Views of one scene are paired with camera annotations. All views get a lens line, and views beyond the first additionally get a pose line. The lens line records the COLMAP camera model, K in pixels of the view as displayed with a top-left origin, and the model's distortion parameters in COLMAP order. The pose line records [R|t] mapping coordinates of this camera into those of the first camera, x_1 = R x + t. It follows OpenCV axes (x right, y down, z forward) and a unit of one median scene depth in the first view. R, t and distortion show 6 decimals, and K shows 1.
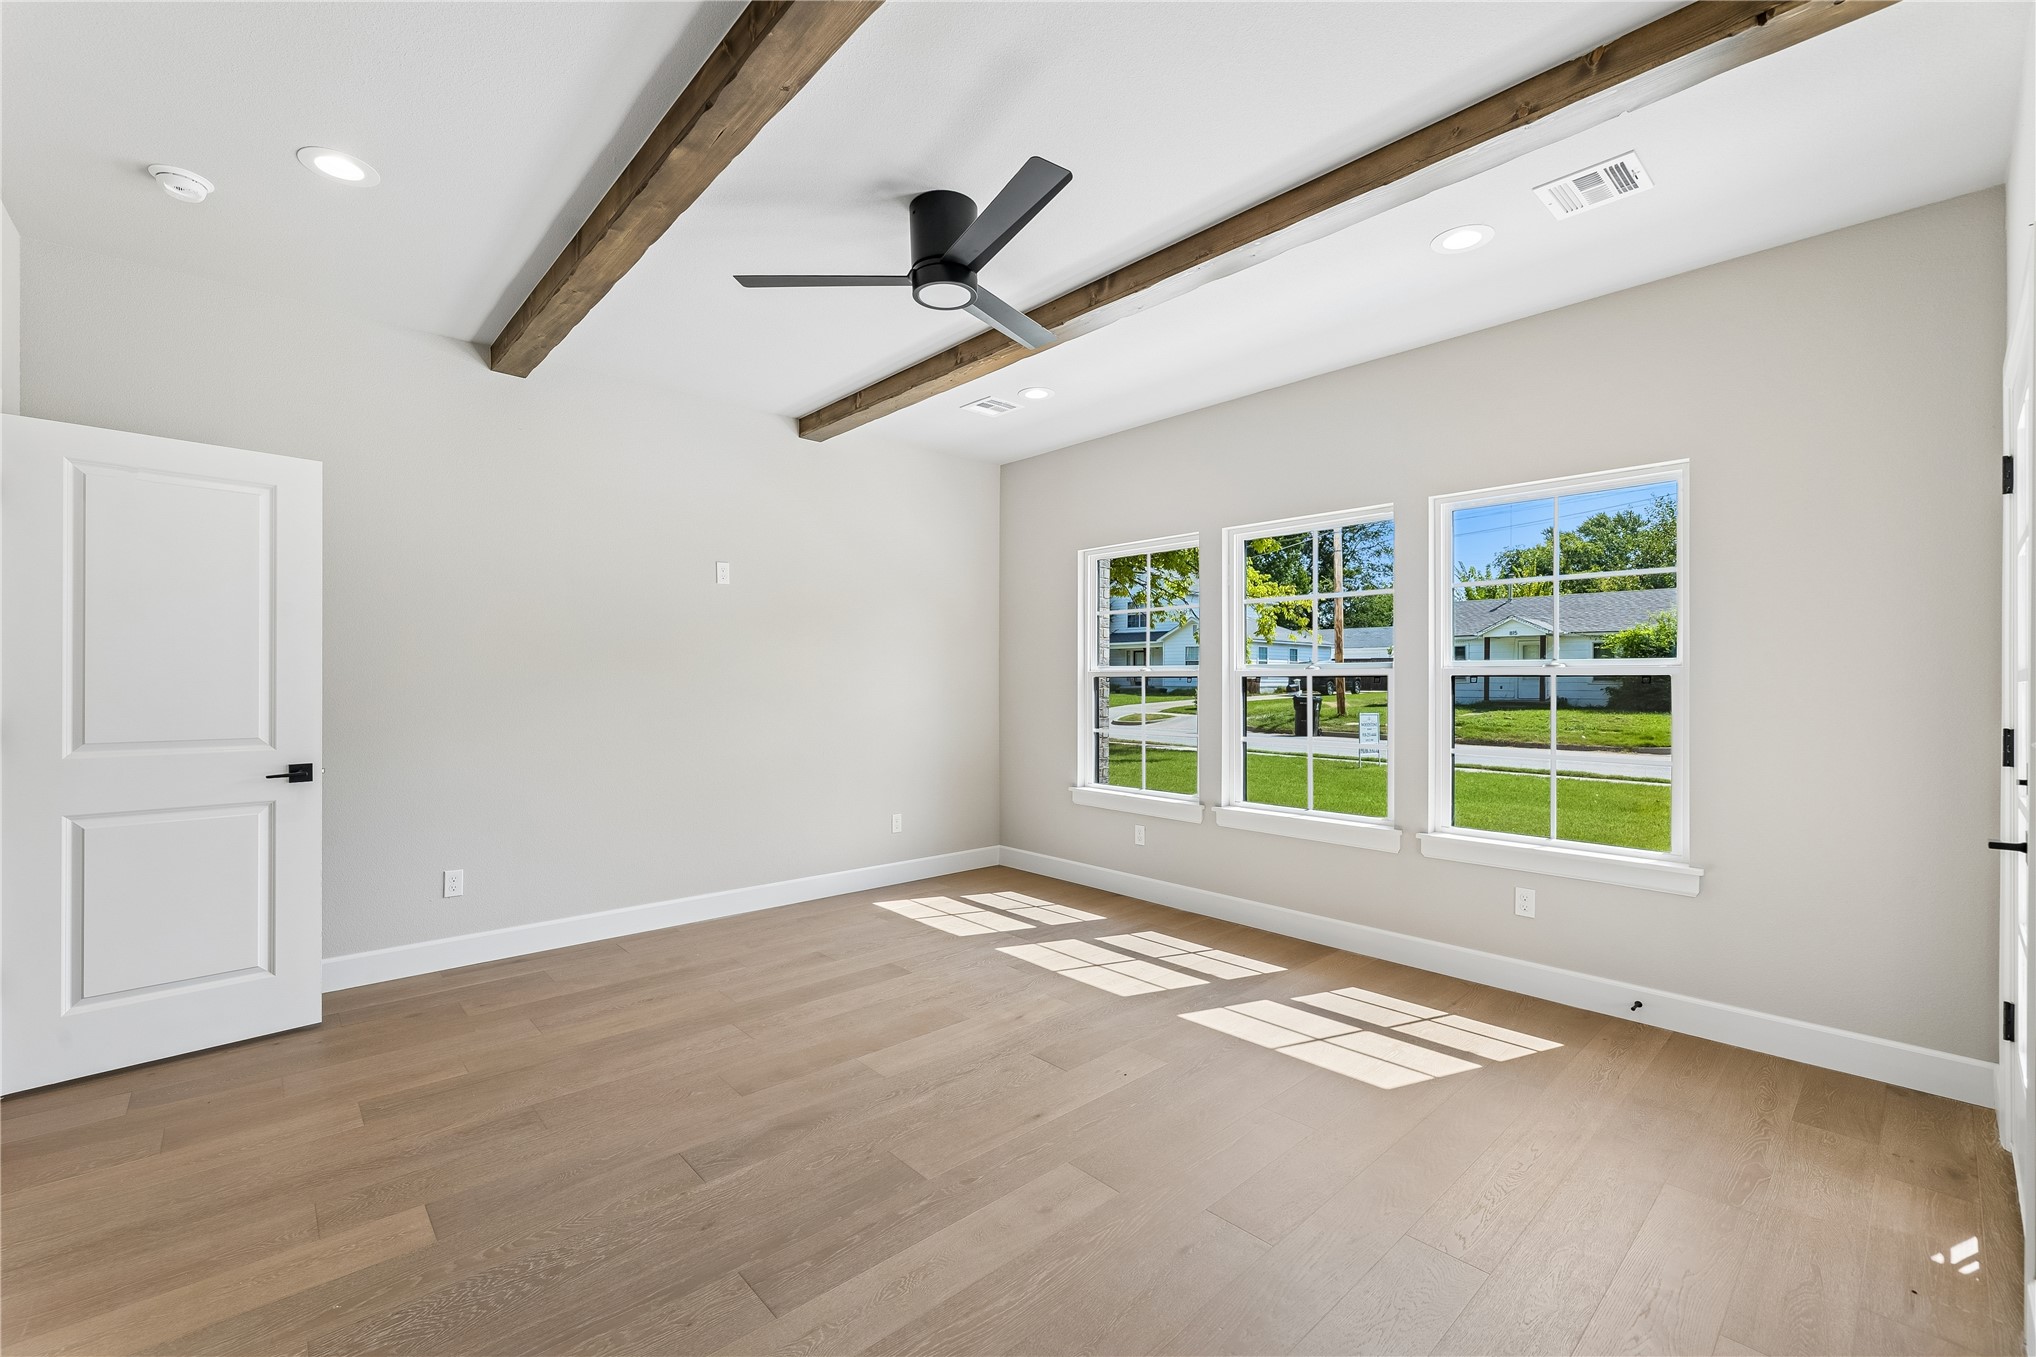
lens RADIAL K [[834.3, 0, 1001.6], [0, 834.3, 669.1], [0, 0, 1]] dist [-0.000136, -0.000163]
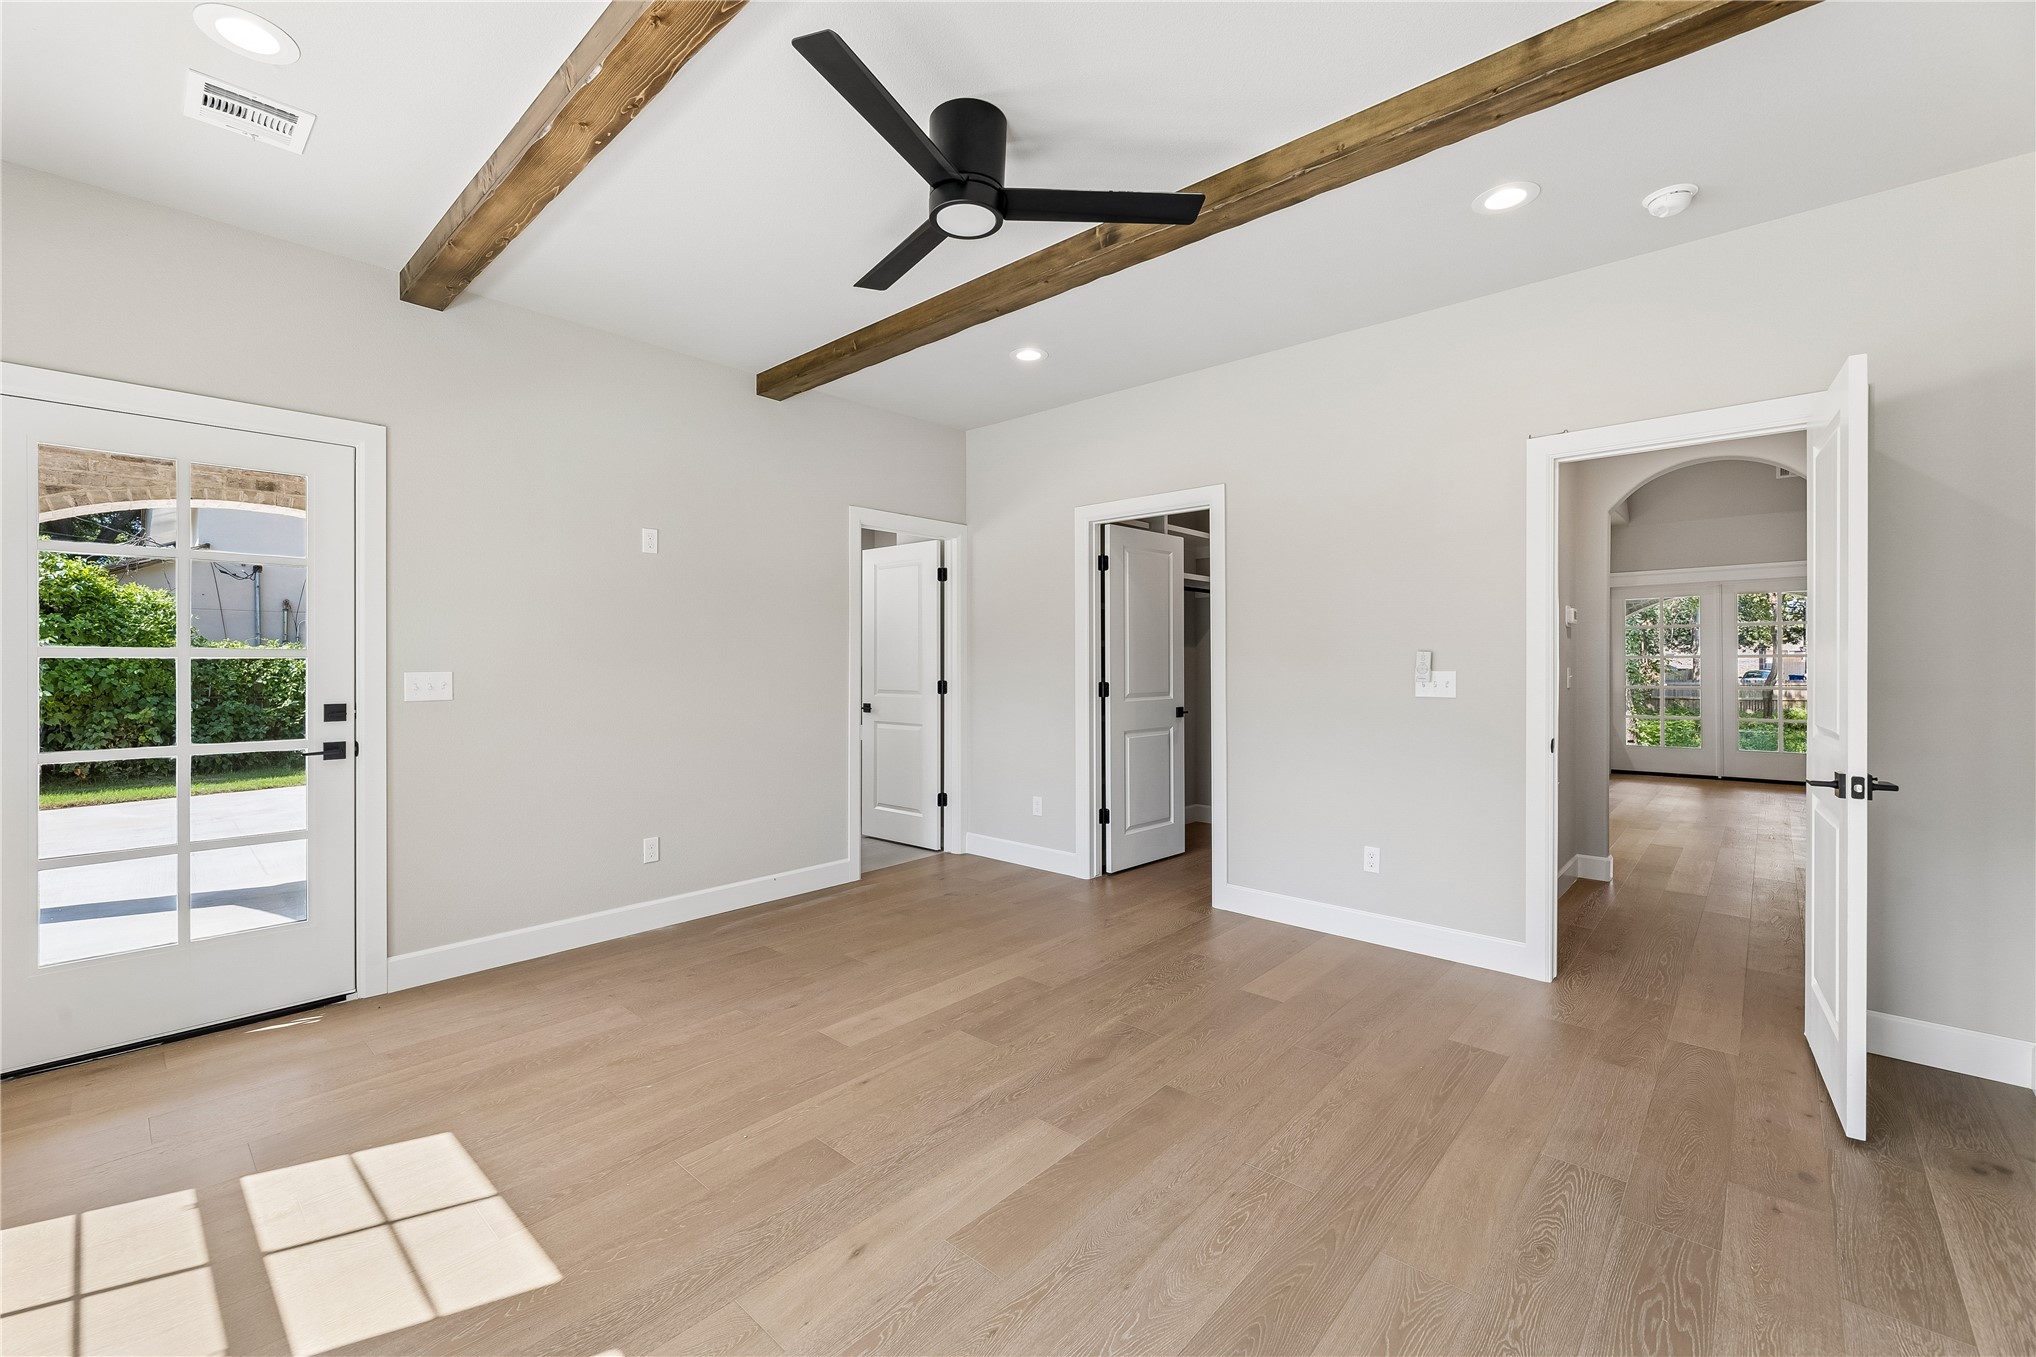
lens RADIAL K [[834.3, 0, 1001.6], [0, 834.3, 669.1], [0, 0, 1]] dist [-0.000136, -0.000163]
pose [[-0.995978, -0.002479, -0.089564, -0.028546], [-0.001667, 0.999957, -0.009136, 0.032557], [0.089582, -0.008950, -0.995939, 1.898041]]
